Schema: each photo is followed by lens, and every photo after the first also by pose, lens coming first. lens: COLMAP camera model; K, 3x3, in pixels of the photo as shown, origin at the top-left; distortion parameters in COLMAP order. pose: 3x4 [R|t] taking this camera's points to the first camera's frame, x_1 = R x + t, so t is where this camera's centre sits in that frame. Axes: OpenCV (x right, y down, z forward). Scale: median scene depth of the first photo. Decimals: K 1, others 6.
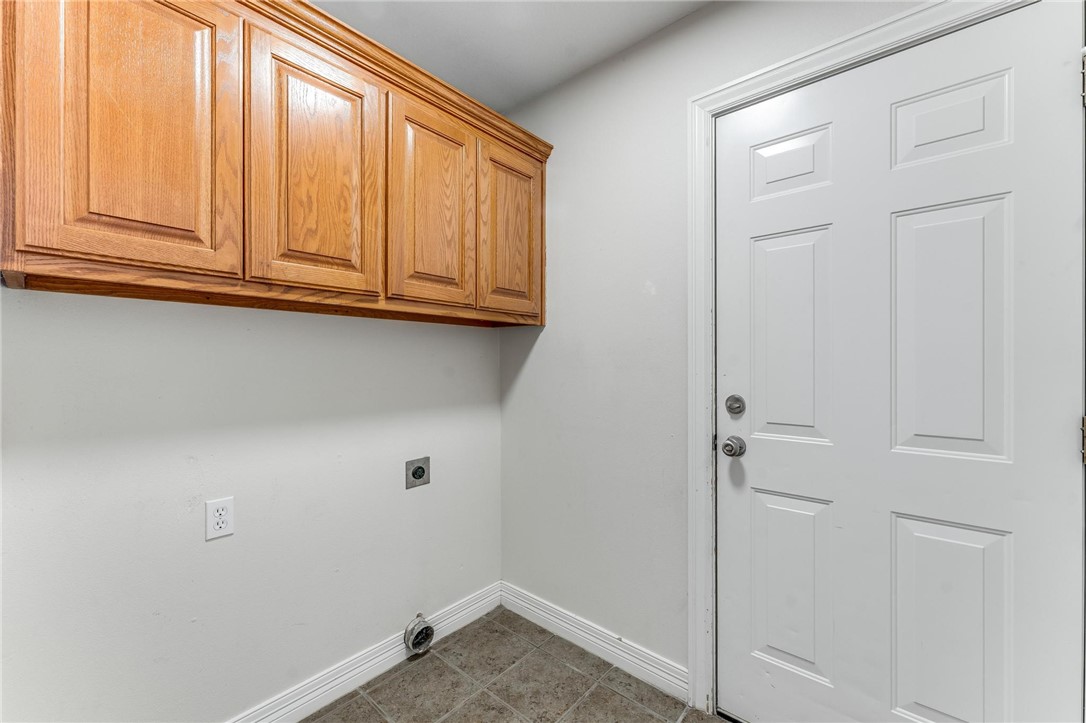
lens RADIAL K [[439.6, 0, 542.4], [0, 439.6, 367.5], [0, 0, 1]] dist [0.000191, -0.000066]
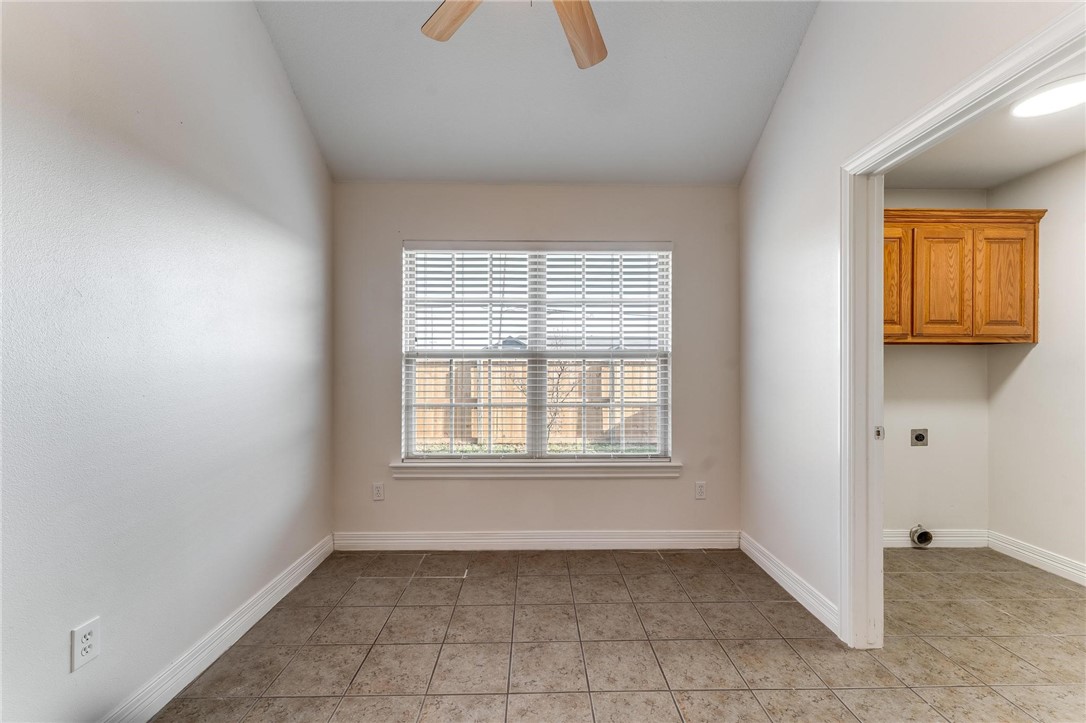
lens RADIAL K [[439.6, 0, 542.4], [0, 439.6, 367.5], [0, 0, 1]] dist [0.000191, -0.000066]
pose [[0.666959, 0.002492, -0.745091, -0.002730], [-0.007535, 0.999966, -0.003401, -0.003091], [0.745057, 0.007883, 0.666955, -1.172646]]
